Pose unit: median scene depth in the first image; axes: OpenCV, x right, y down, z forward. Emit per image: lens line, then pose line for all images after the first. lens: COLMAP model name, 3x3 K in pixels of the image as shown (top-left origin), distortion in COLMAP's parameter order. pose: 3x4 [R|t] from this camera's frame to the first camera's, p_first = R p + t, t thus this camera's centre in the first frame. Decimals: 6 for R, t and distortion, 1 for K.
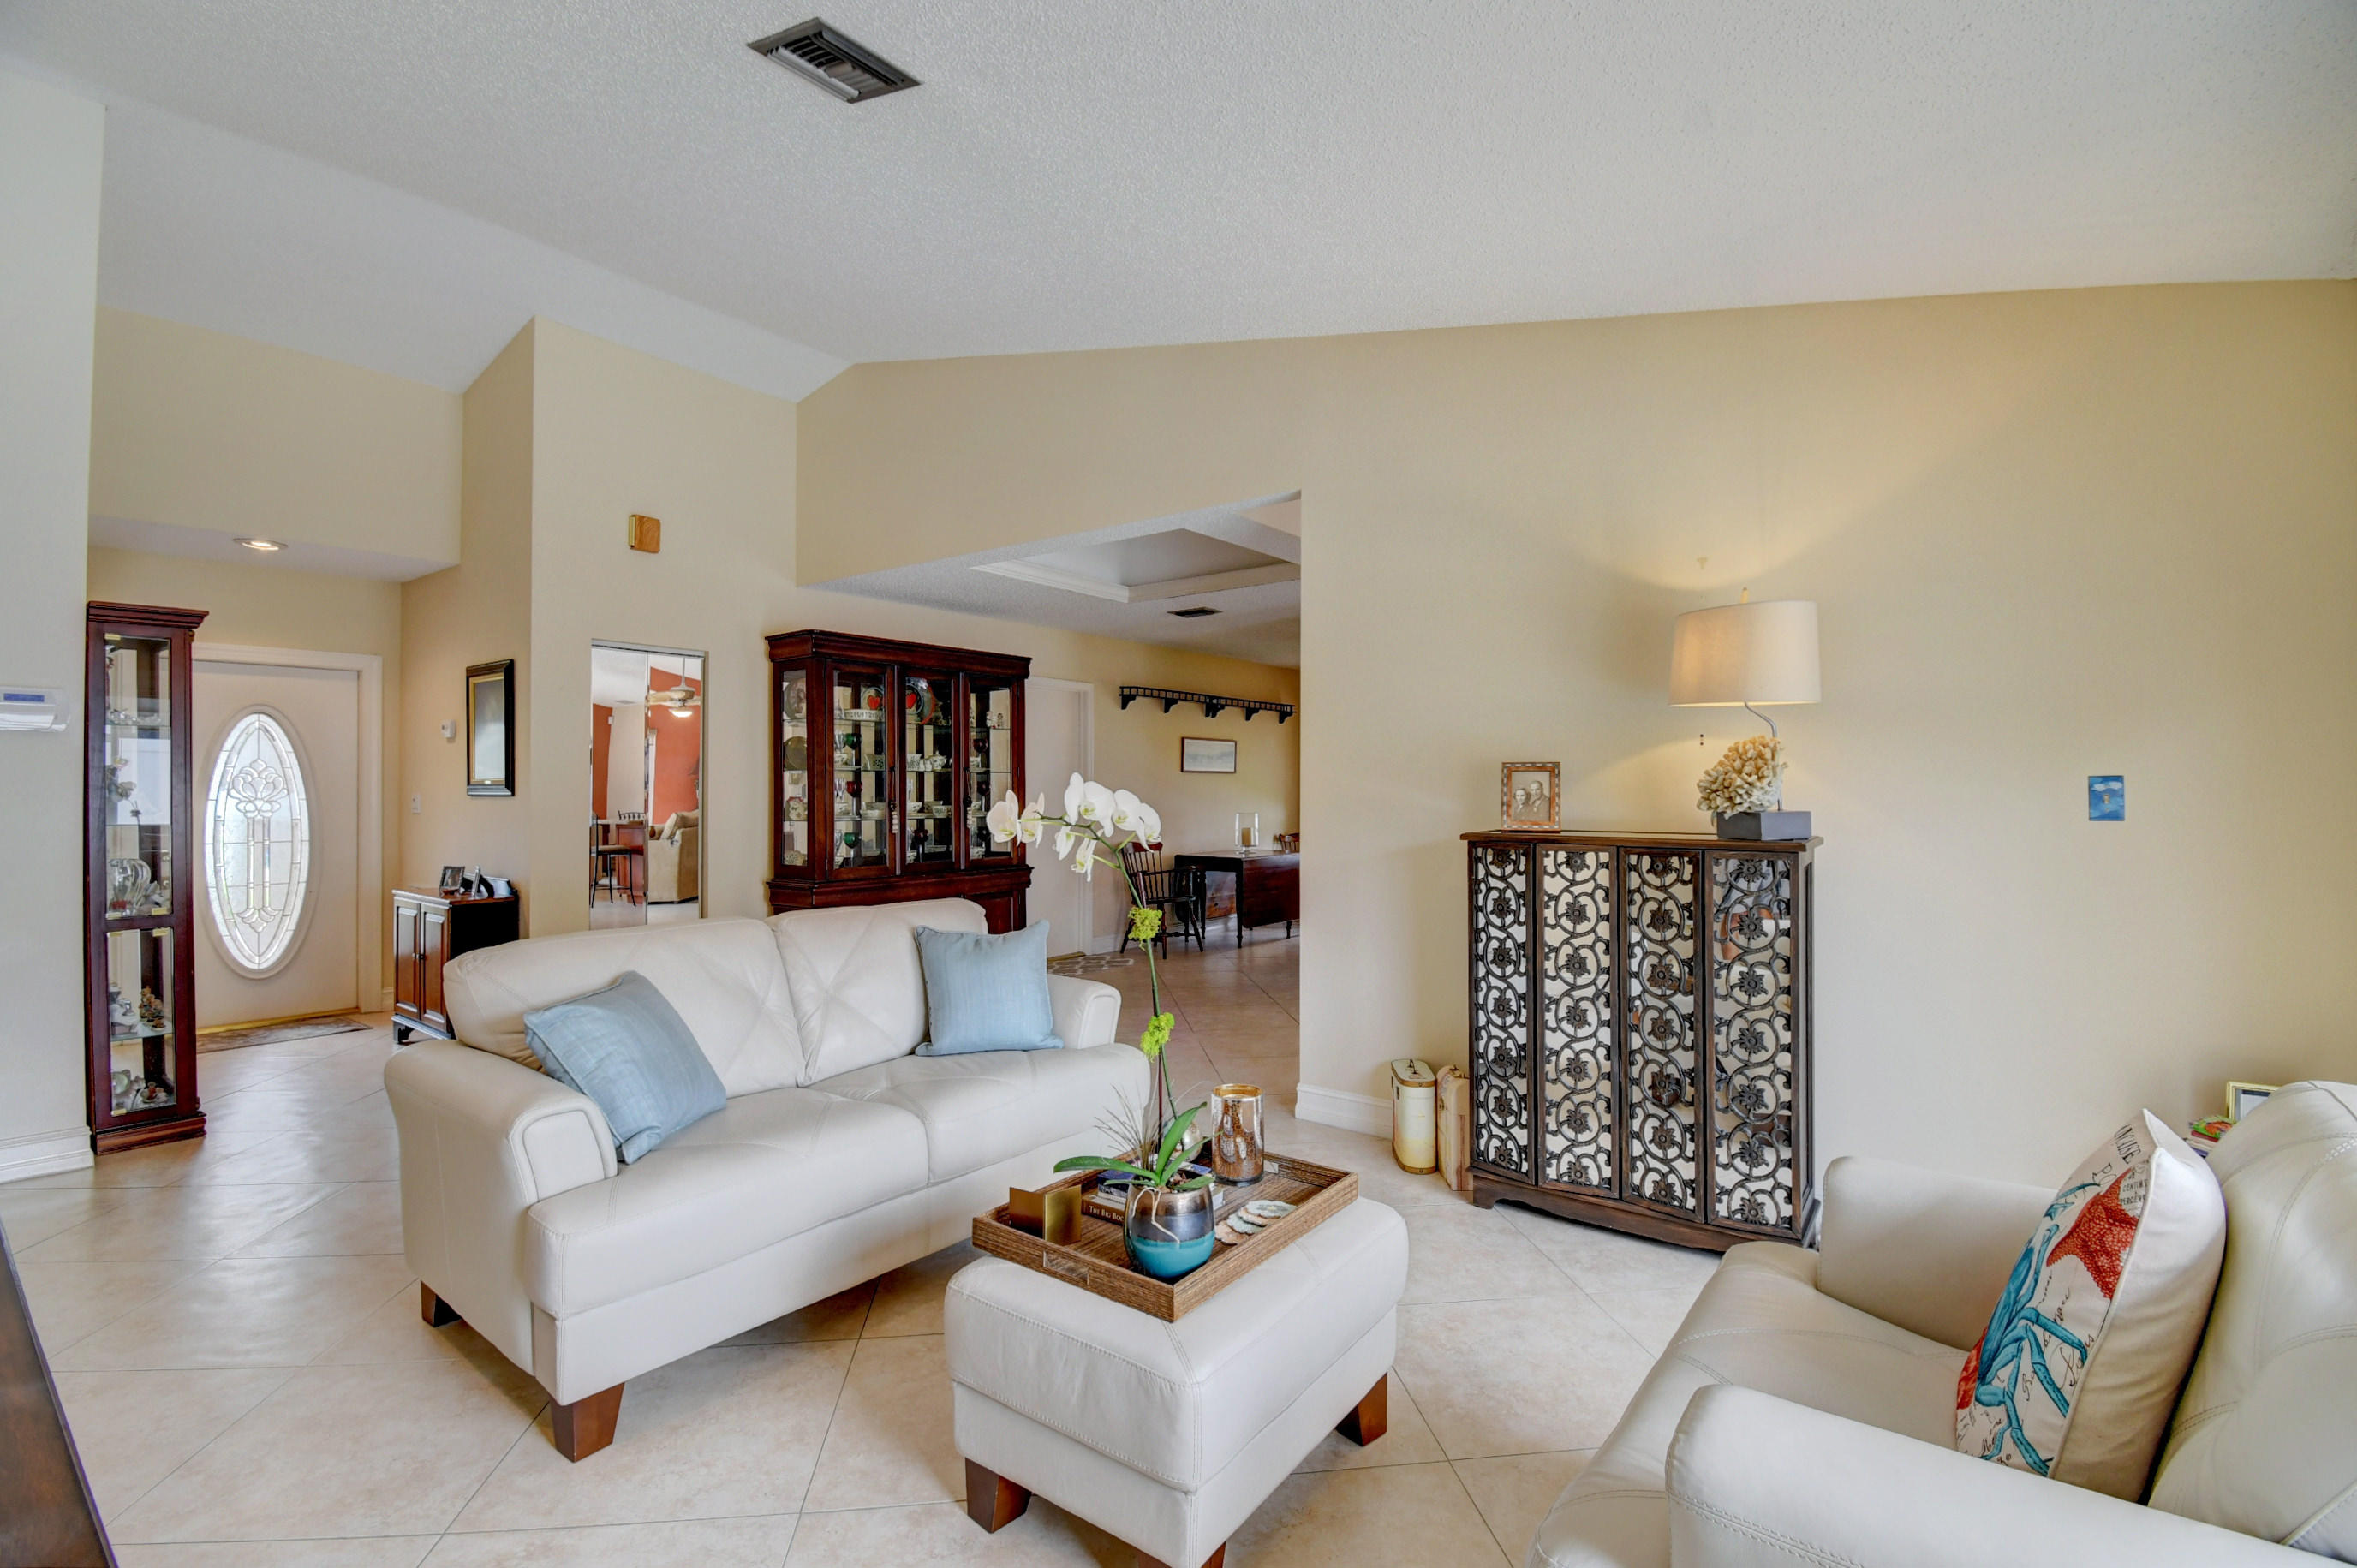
lens RADIAL K [[1053.1, 0, 1174.2], [0, 1053.1, 783.0], [0, 0, 1]] dist [0.011706, -0.020537]
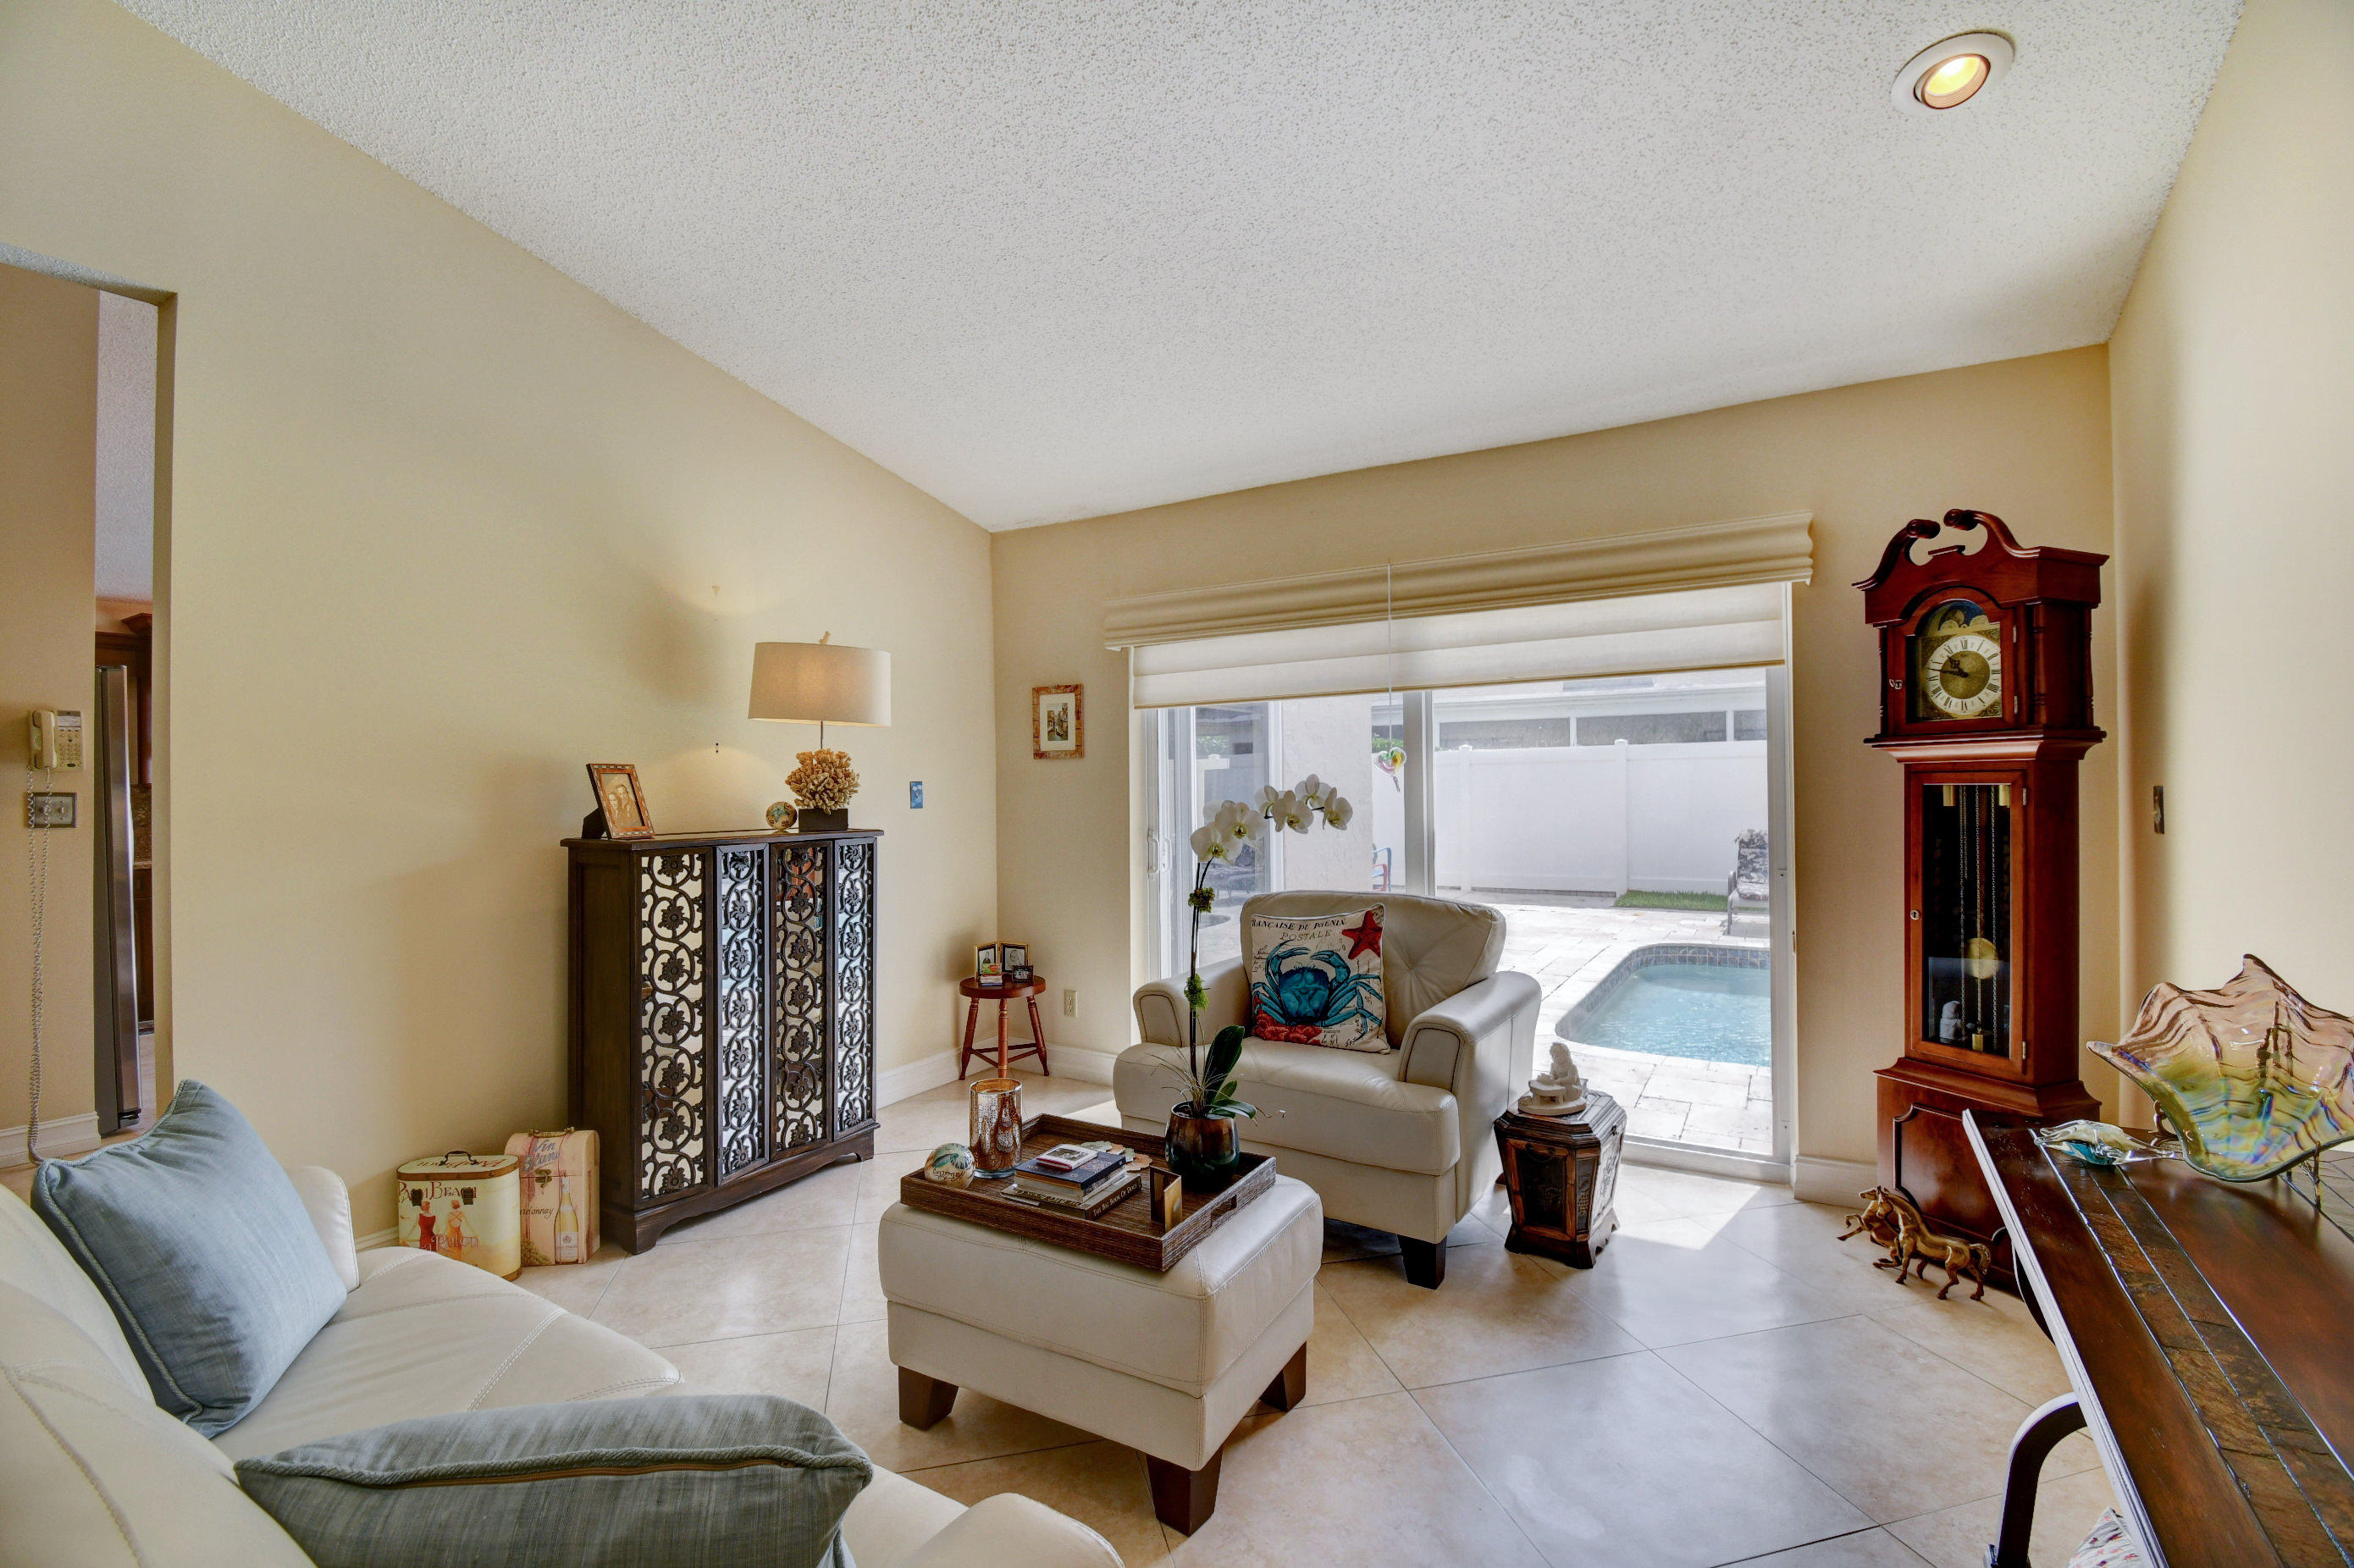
lens RADIAL K [[1051.7, 0, 1172.7], [0, 1051.7, 783.0], [0, 0, 1]] dist [0.011706, -0.020537]
pose [[-0.120111, 0.004958, 0.992748, -0.635090], [0.006267, 0.999971, -0.004236, 0.003798], [-0.992741, 0.005712, -0.120139, 0.620090]]
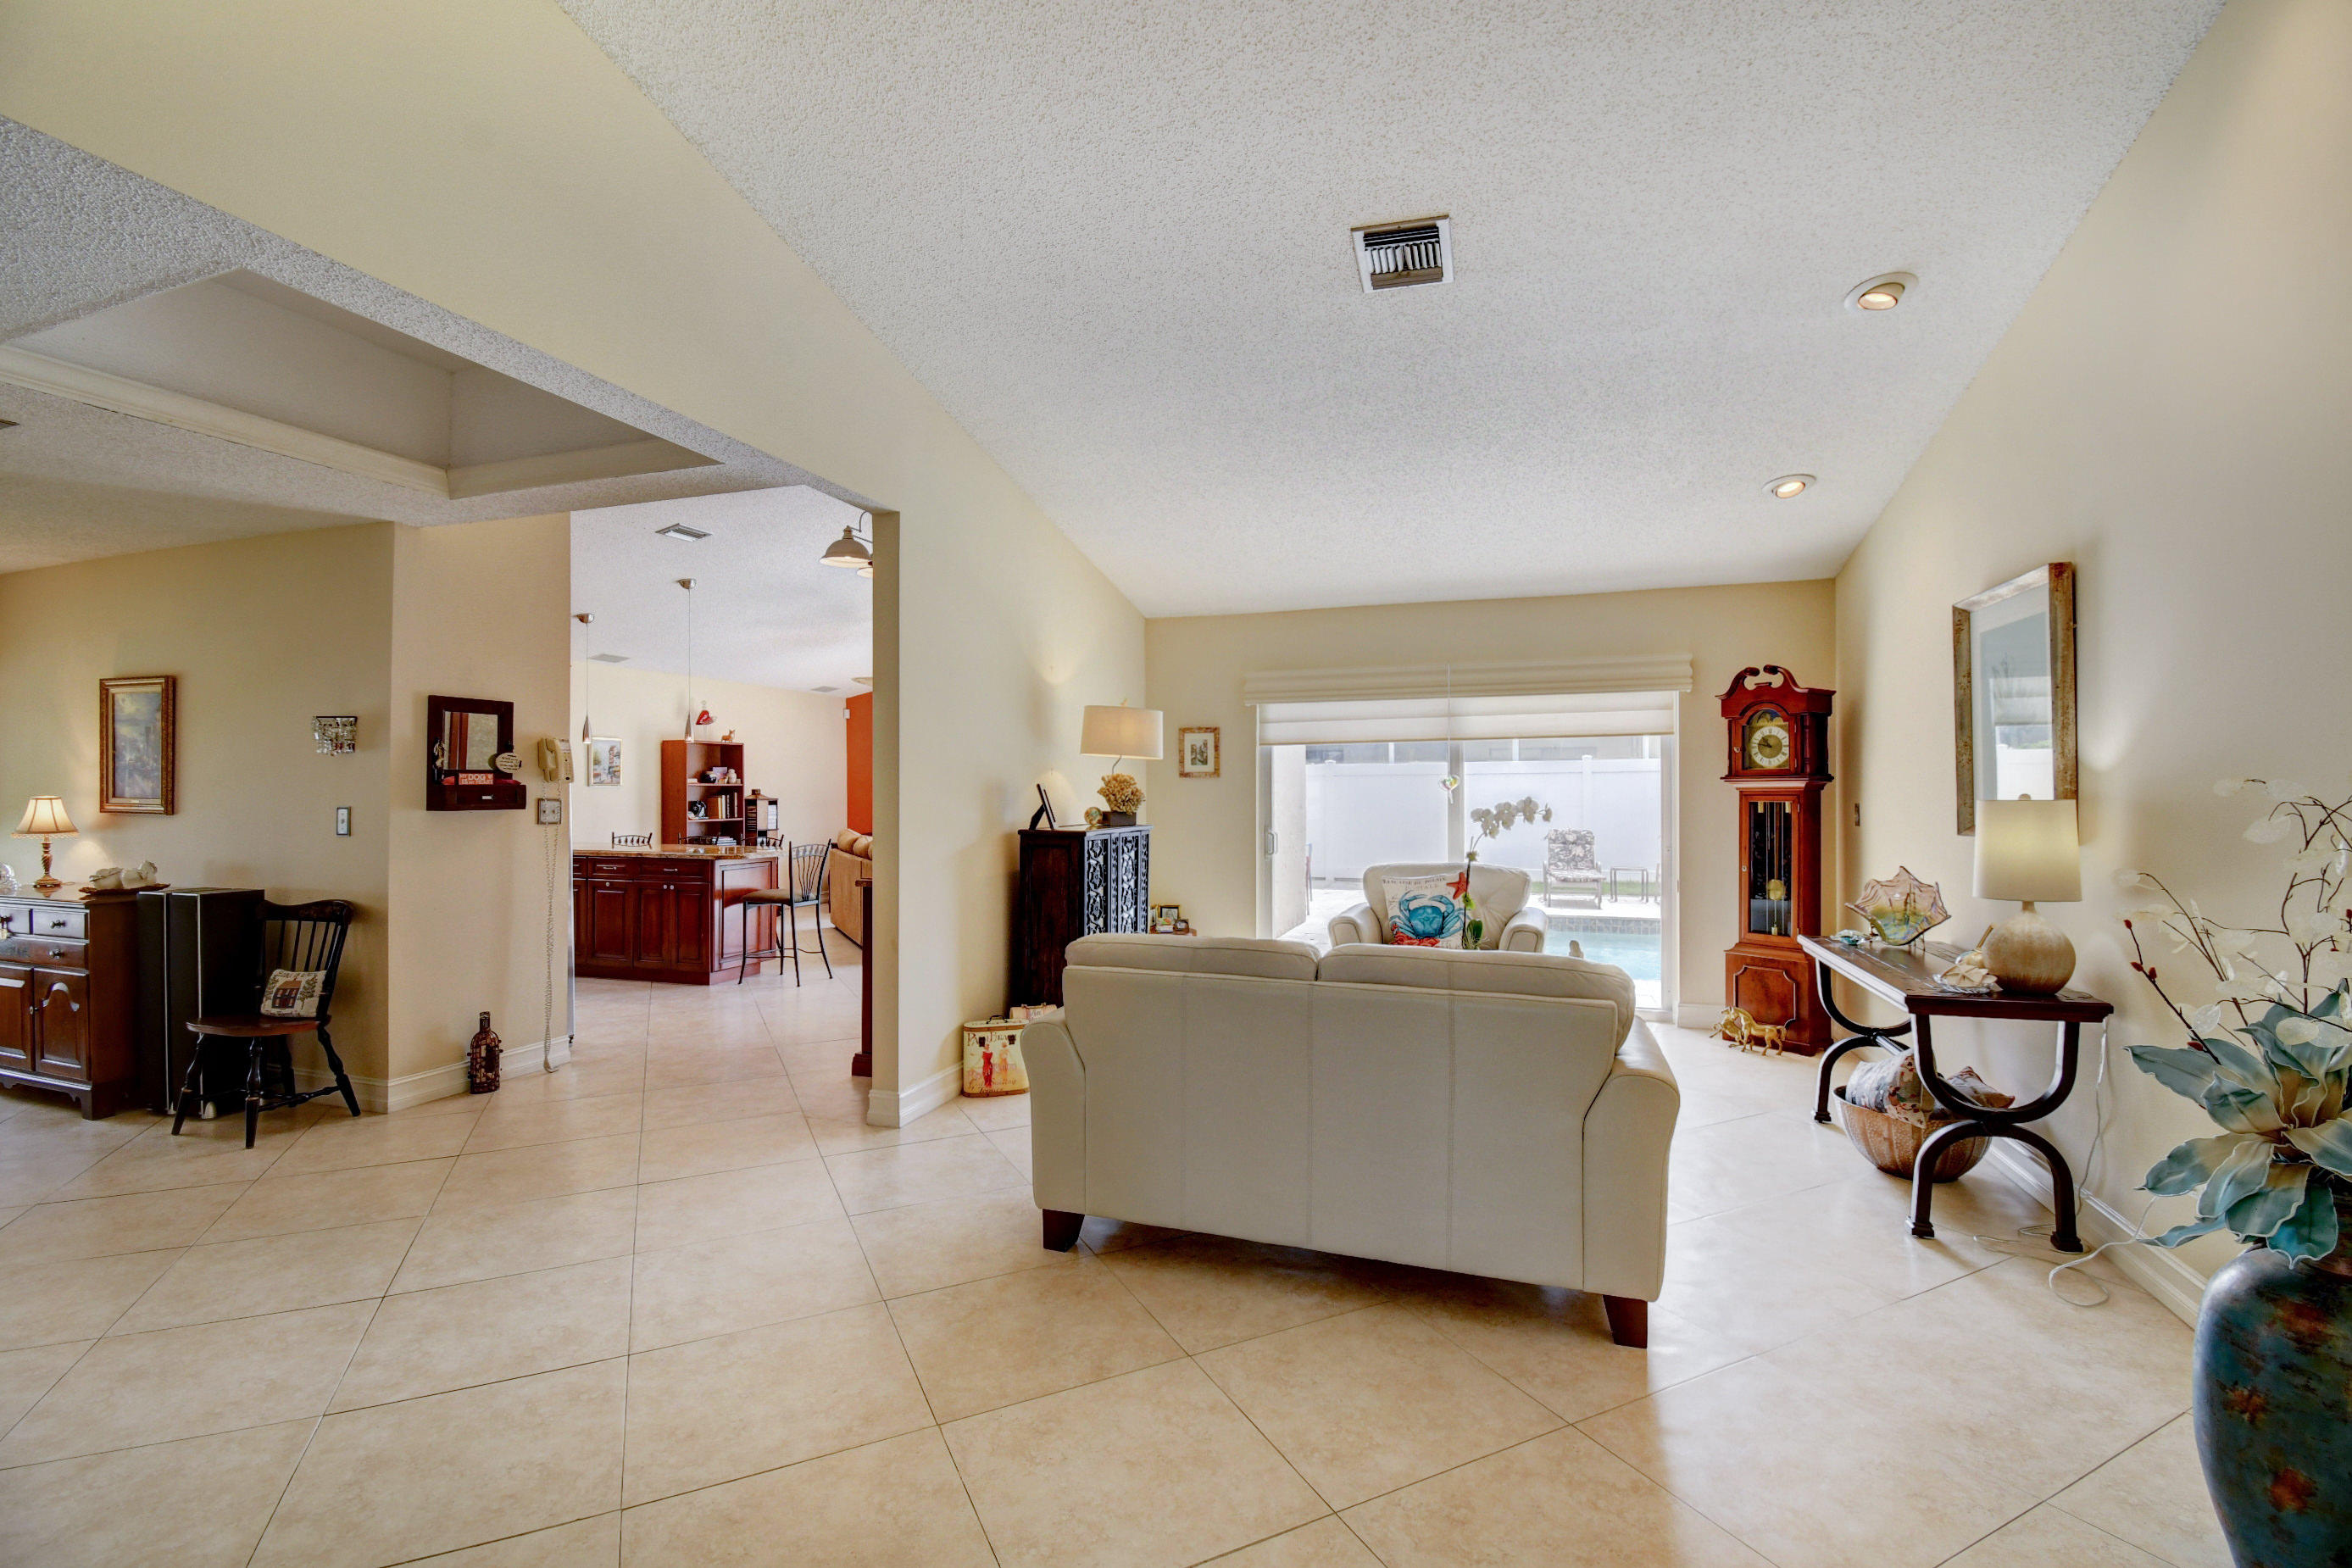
lens RADIAL K [[1043.4, 0, 1180.0], [0, 1043.4, 785.7], [0, 0, 1]] dist [0.002245, -0.000071]
pose [[-0.329236, 0.004568, 0.944237, -1.095376], [-0.001860, 0.999983, -0.005487, -0.008180], [-0.944246, -0.003563, -0.329222, 1.266695]]
